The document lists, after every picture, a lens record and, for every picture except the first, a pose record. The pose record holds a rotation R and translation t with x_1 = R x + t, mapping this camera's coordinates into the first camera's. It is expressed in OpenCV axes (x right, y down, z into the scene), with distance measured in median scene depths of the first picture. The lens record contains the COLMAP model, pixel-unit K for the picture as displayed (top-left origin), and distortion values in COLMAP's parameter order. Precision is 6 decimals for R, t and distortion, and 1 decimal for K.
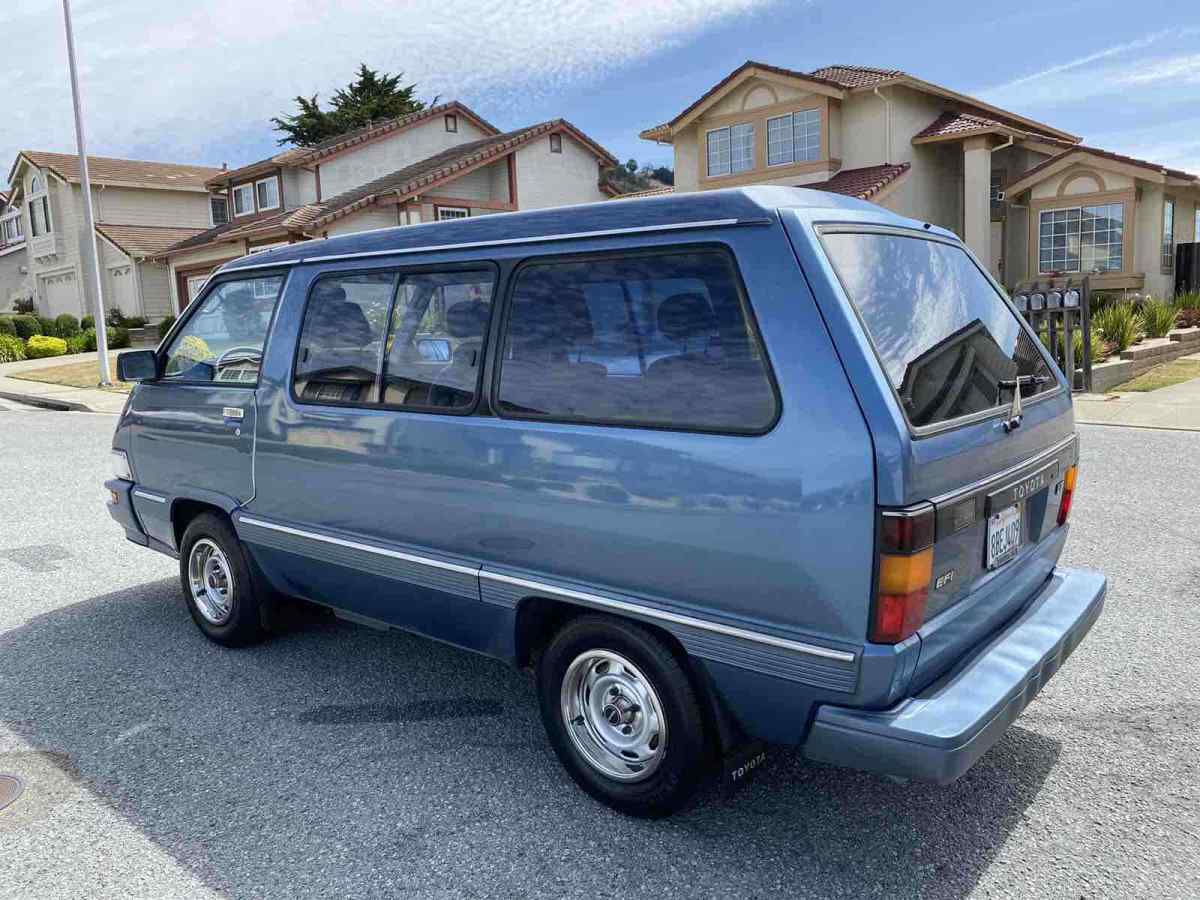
lens RADIAL K [[925.3, 0, 600.0], [0, 925.3, 450.0], [0, 0, 1]] dist [0.010067, -0.007171]
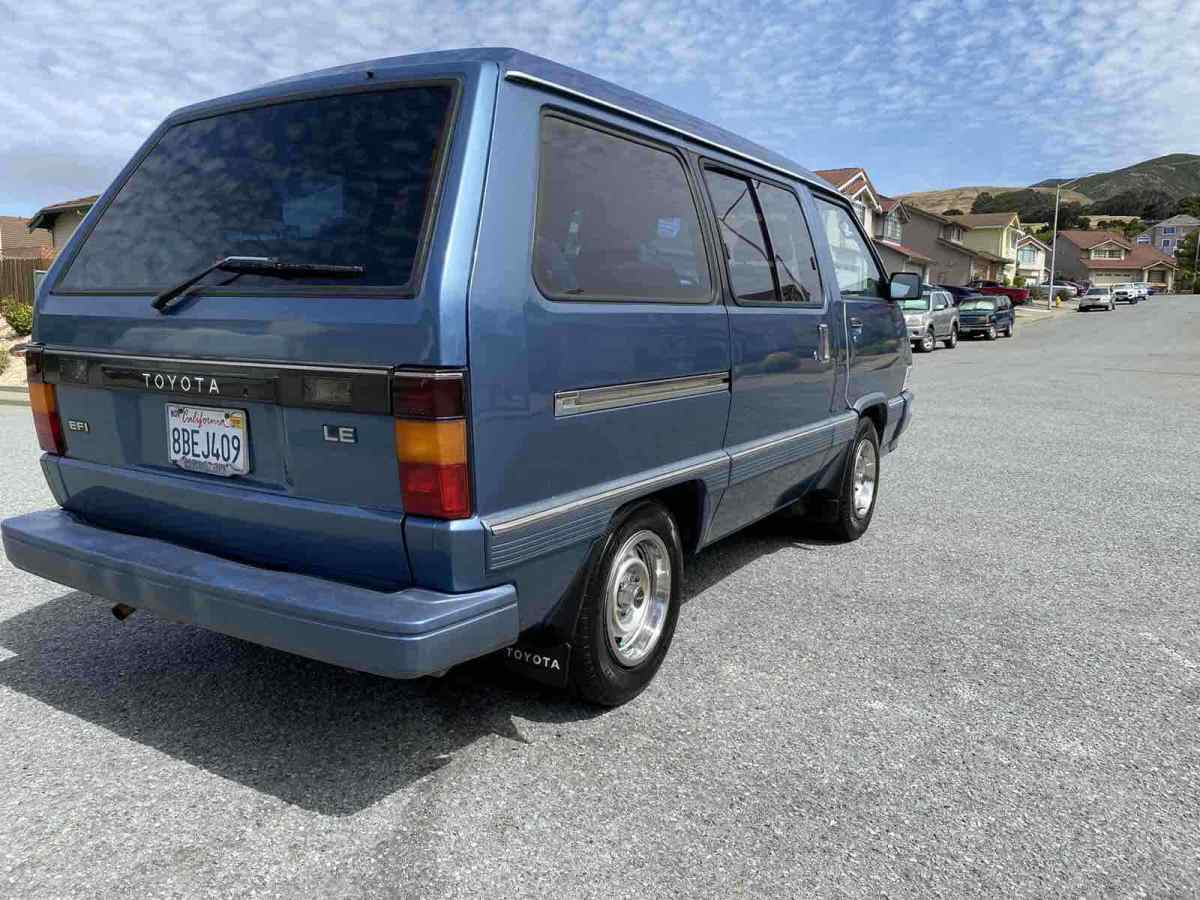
lens RADIAL K [[929.8, 0, 582.0], [0, 929.8, 454.7], [0, 0, 1]] dist [0.009640, -0.004930]
pose [[0.129084, 0.179767, -0.975203, 0.165323], [-0.163343, 0.973852, 0.157897, -0.011210], [0.978088, 0.138911, 0.155072, 0.150519]]
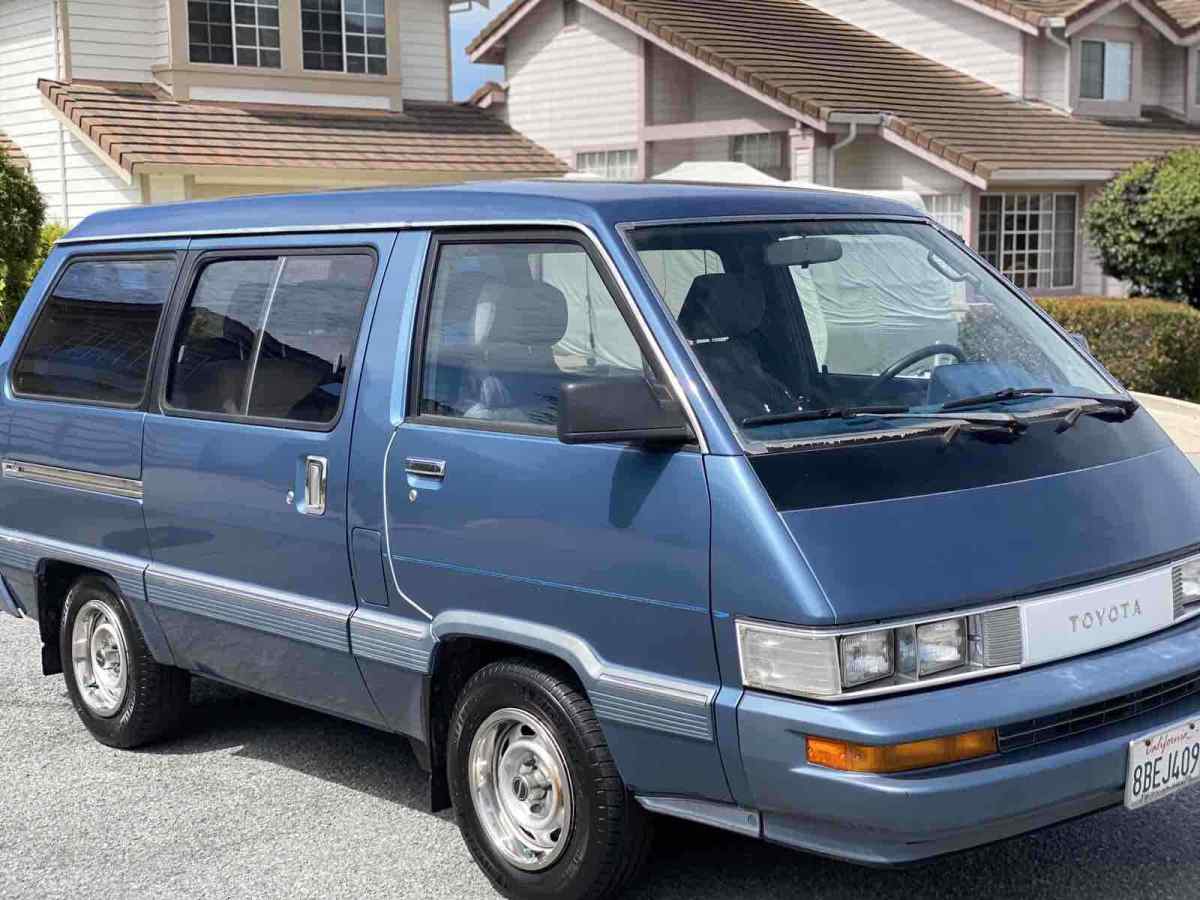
lens RADIAL K [[1802.1, 0, 625.0], [0, 1802.1, 482.9], [0, 0, 1]] dist [0.065381, 0.086178]
pose [[-0.988791, 0.030416, 0.146177, -0.075004], [0.069514, 0.960230, 0.270418, -0.069899], [-0.132139, 0.277548, -0.951581, 0.429152]]
